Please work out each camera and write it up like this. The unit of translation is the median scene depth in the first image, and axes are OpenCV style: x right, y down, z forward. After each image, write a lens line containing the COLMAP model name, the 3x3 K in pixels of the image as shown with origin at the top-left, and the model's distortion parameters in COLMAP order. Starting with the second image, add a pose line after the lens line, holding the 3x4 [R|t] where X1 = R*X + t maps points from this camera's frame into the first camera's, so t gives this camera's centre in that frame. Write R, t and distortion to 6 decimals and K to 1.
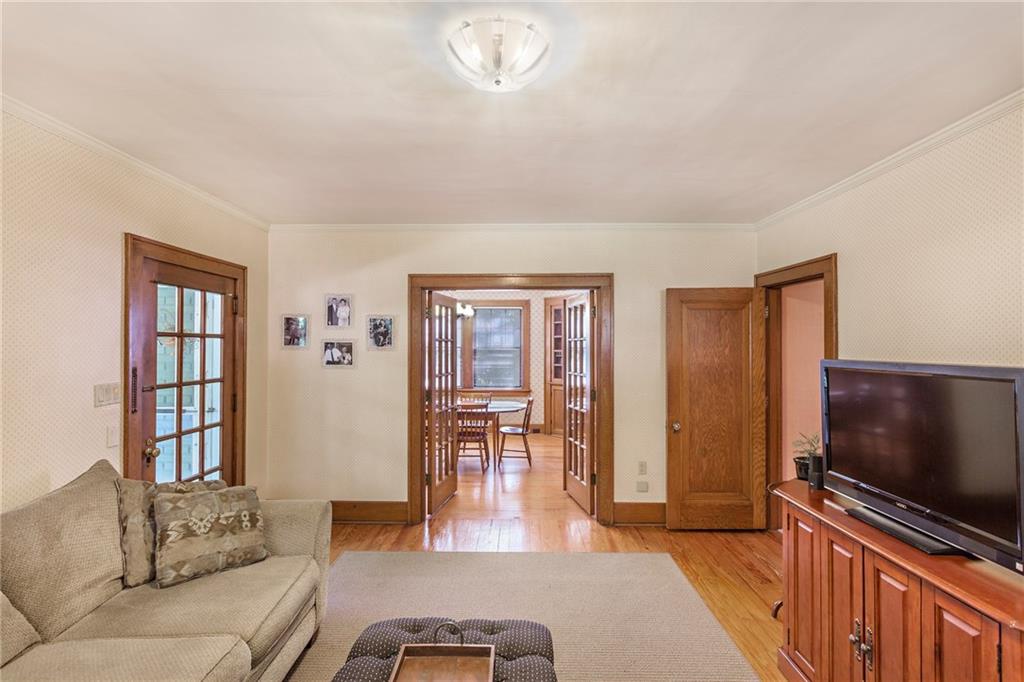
lens RADIAL K [[474.3, 0, 514.2], [0, 474.3, 341.9], [0, 0, 1]] dist [-0.002938, 0.000560]
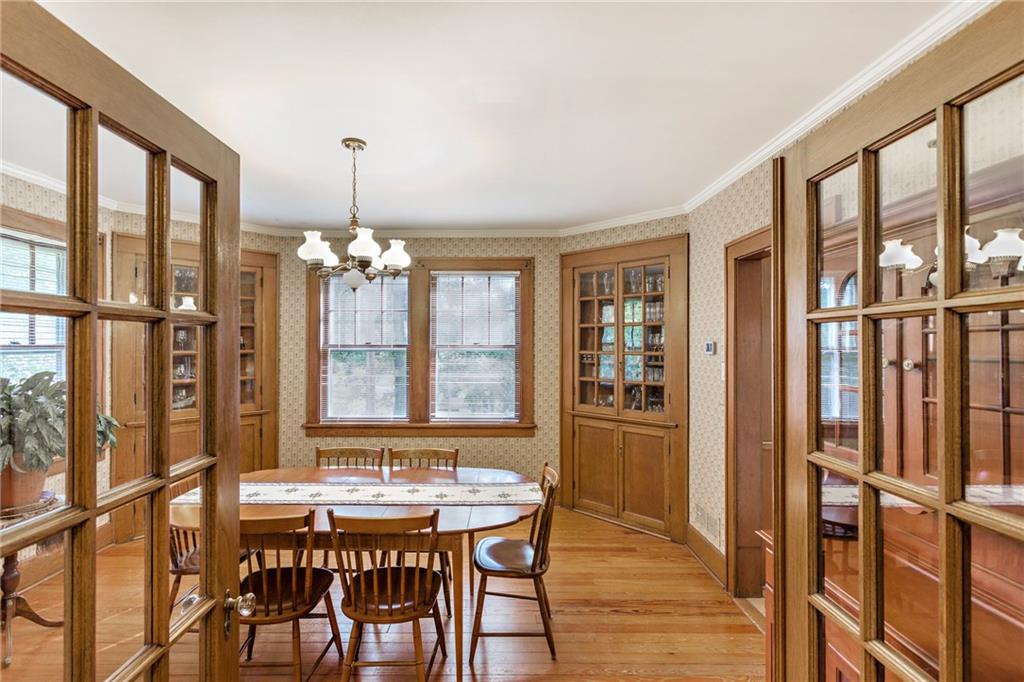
lens RADIAL K [[474.3, 0, 510.1], [0, 474.3, 343.4], [0, 0, 1]] dist [-0.002938, 0.000560]
pose [[0.999631, -0.002827, 0.027016, -0.008307], [0.002782, 0.999995, 0.001689, 0.007575], [-0.027021, -0.001613, 0.999634, 0.465679]]
